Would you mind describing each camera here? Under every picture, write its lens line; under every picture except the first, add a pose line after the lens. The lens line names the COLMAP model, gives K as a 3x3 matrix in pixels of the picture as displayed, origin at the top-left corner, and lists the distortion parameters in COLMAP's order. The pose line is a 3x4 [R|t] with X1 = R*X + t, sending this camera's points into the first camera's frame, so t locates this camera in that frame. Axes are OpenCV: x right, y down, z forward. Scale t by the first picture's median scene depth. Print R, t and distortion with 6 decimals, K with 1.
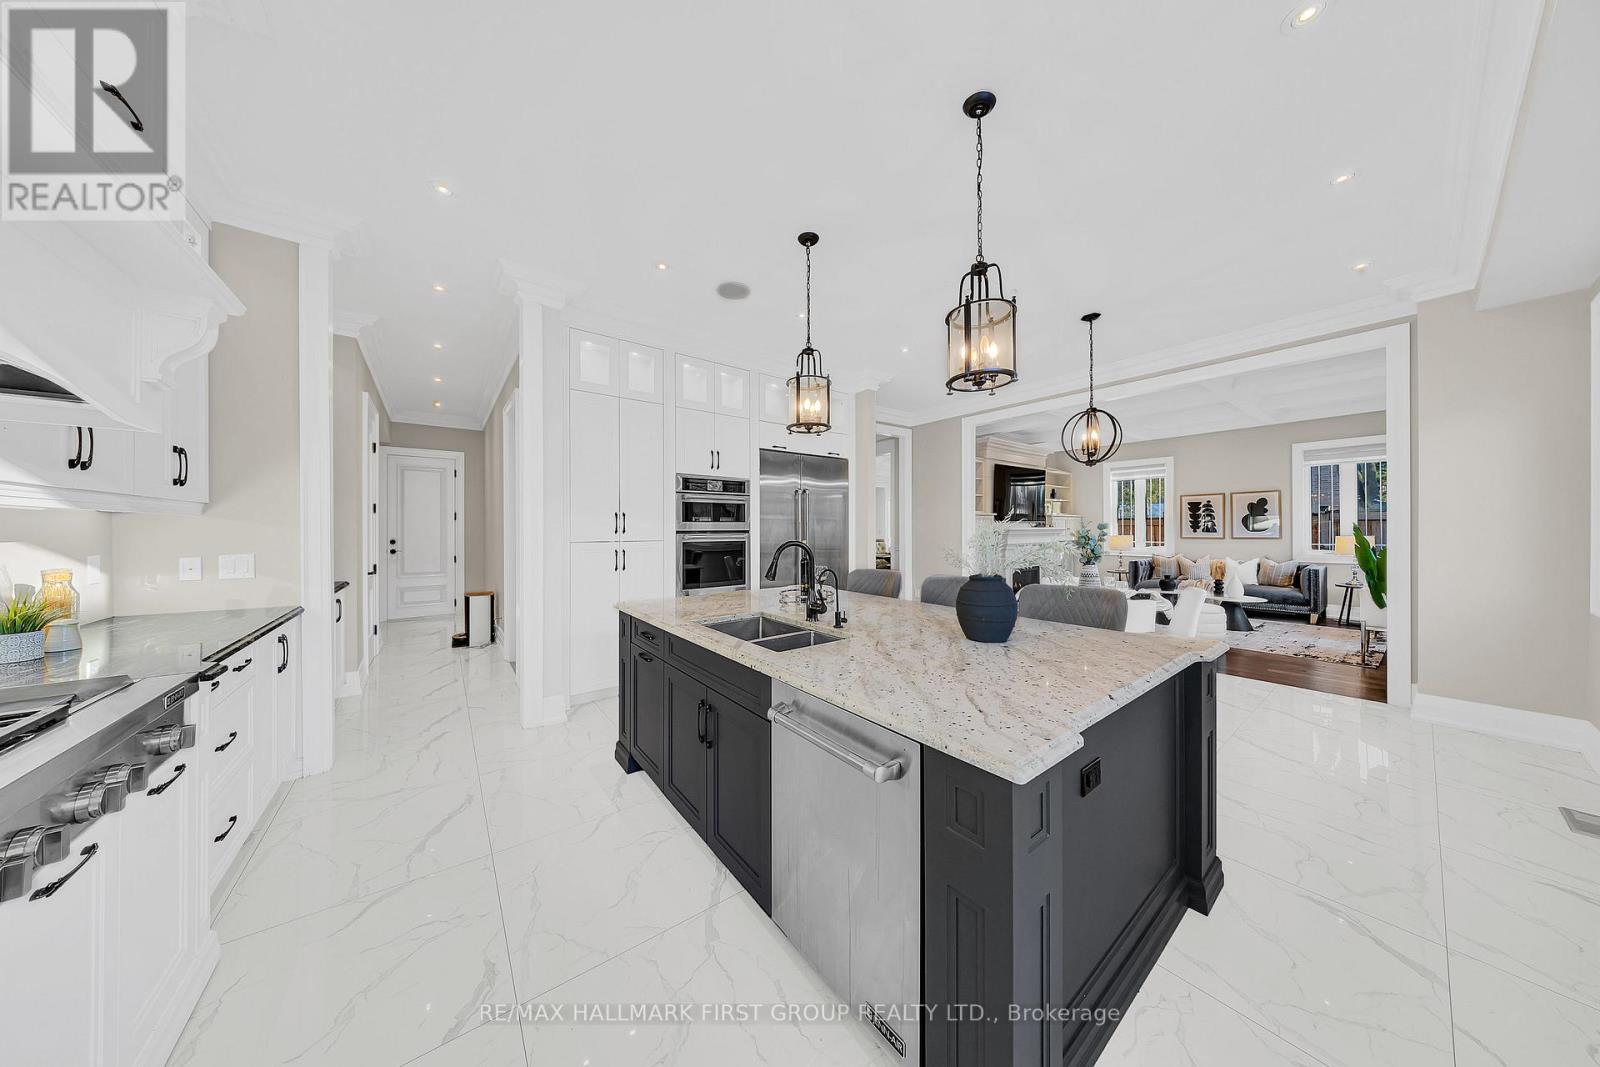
lens RADIAL K [[475.9, 0, 824.0], [0, 475.9, 532.2], [0, 0, 1]] dist [0.000468, -0.000021]
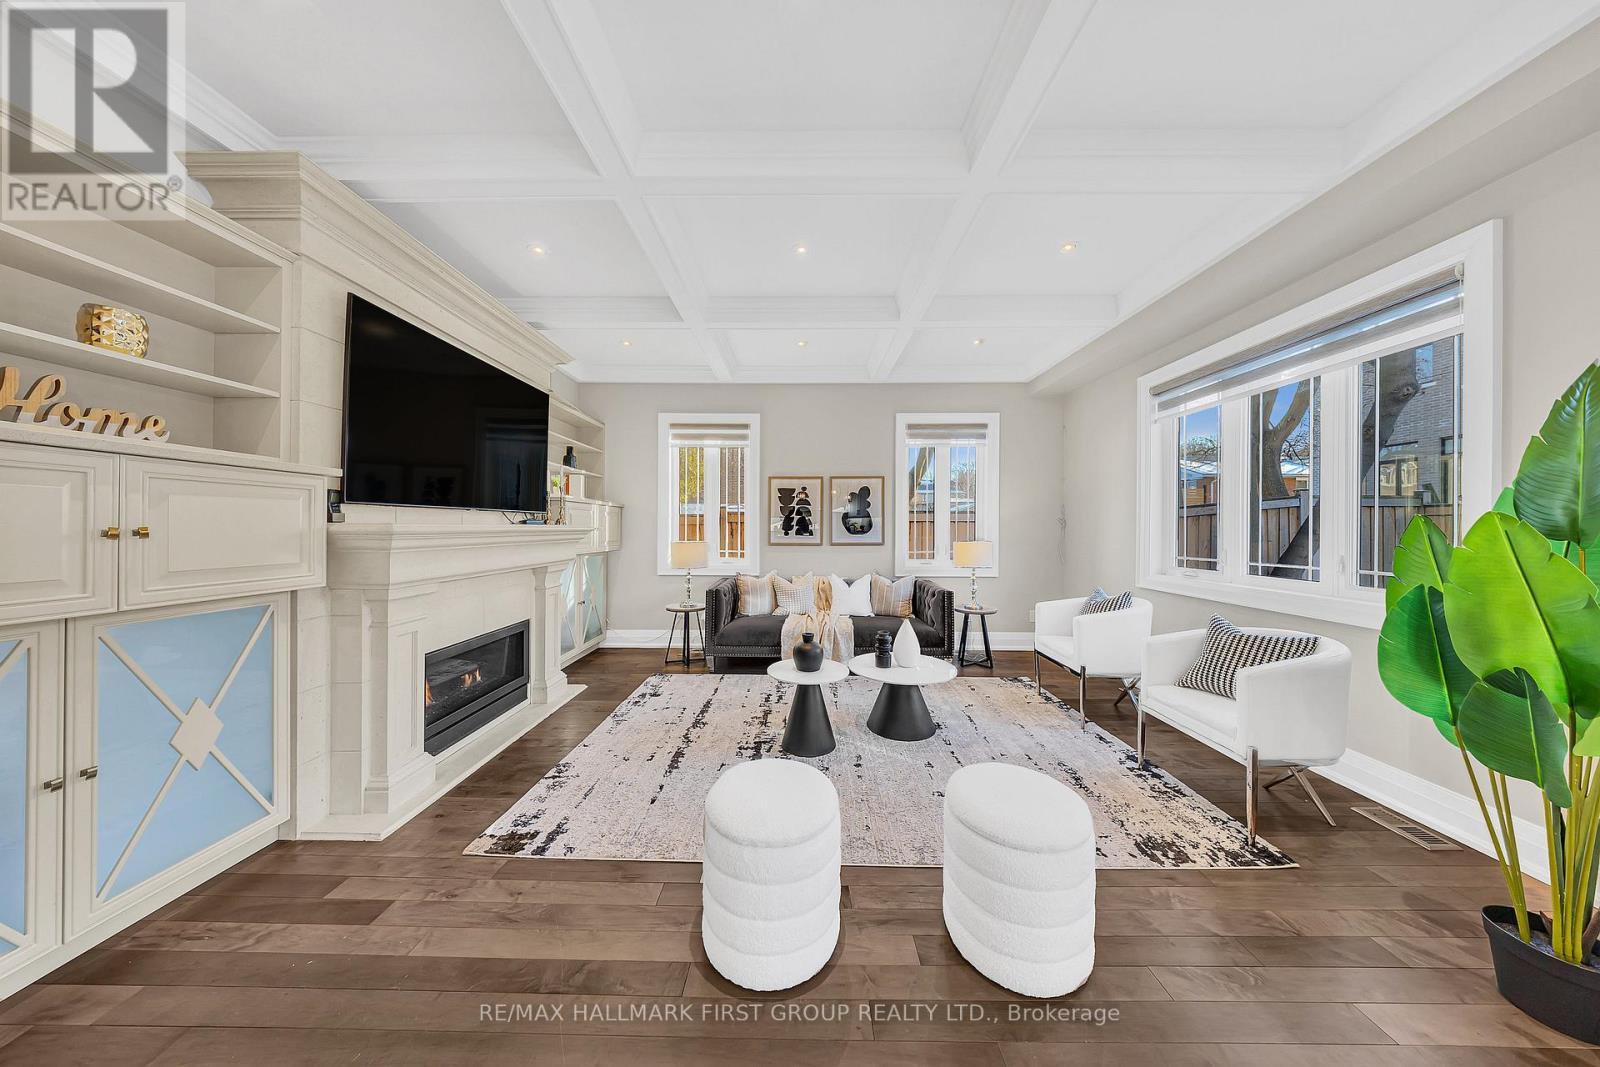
lens RADIAL K [[468.4, 0, 797.7], [0, 468.4, 530.4], [0, 0, 1]] dist [0.014227, -0.000010]
pose [[0.639740, 0.005558, 0.768571, 0.316294], [-0.002114, 0.999983, -0.005472, -0.003325], [-0.768588, 0.001875, 0.639741, 0.609236]]
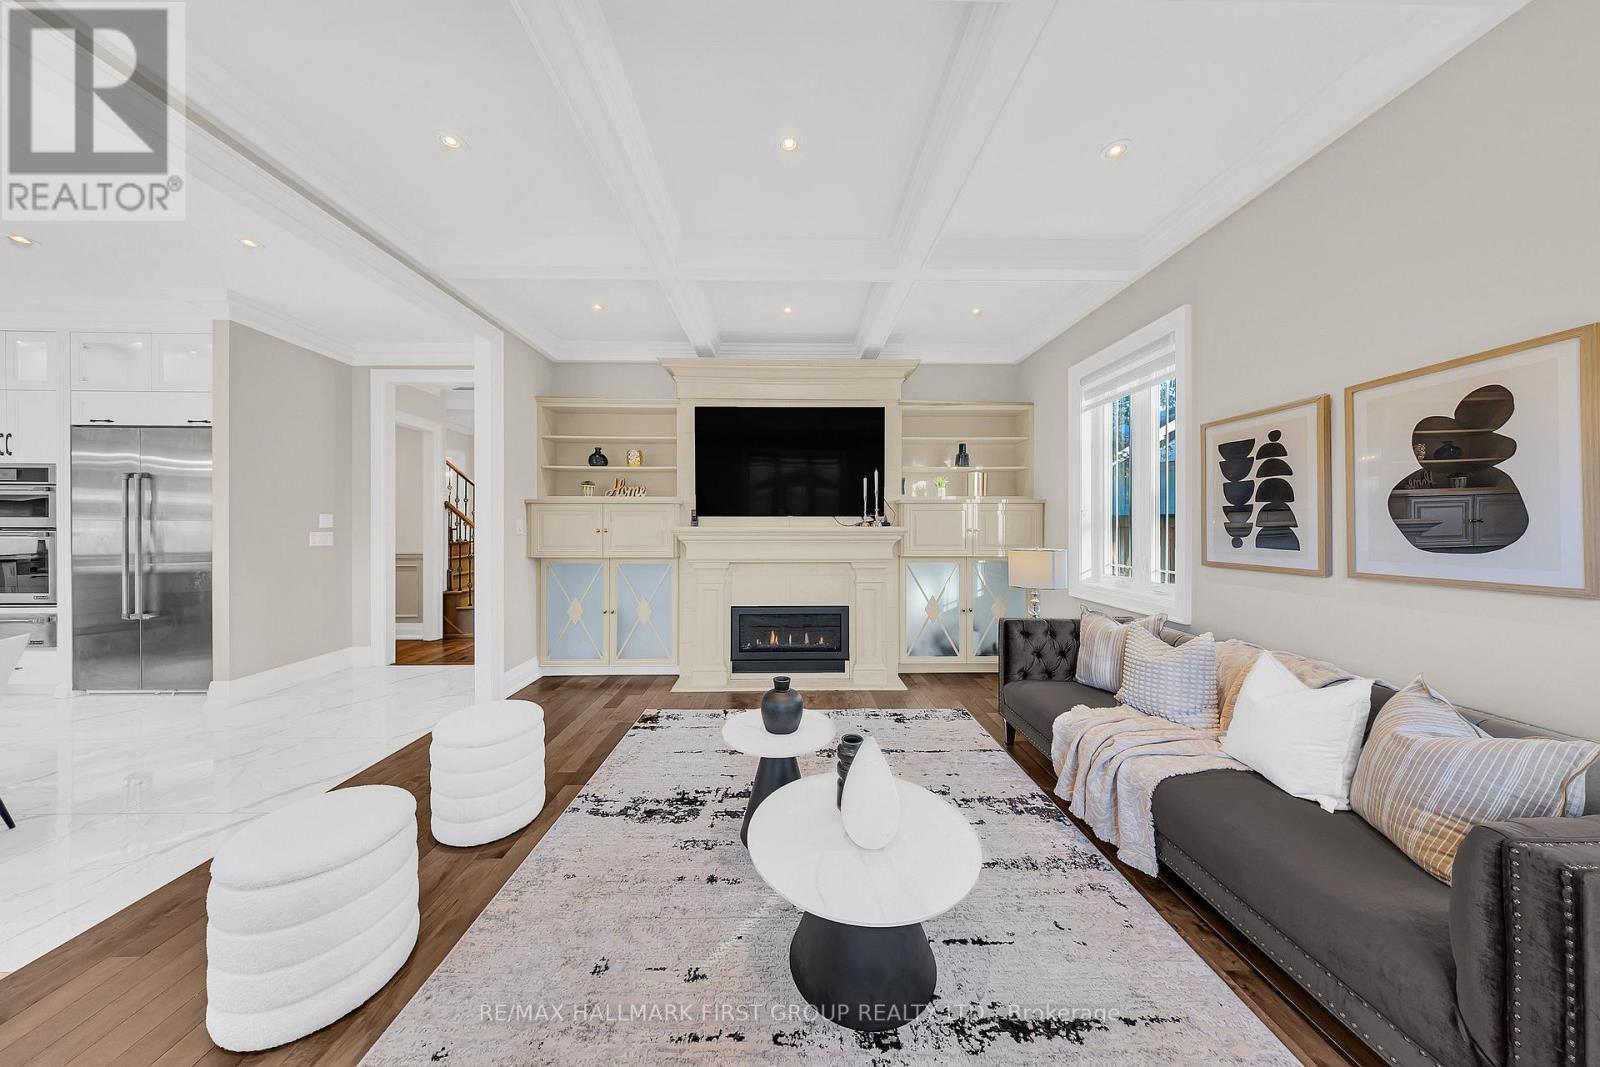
lens RADIAL K [[479.9, 0, 800.0], [0, 479.9, 533.5], [0, 0, 1]] dist [0.004581, -0.000044]
pose [[0.795218, 0.016434, -0.606100, 0.776589], [-0.010229, 0.999854, 0.013688, -0.009514], [0.606237, -0.004685, 0.795270, 0.631491]]
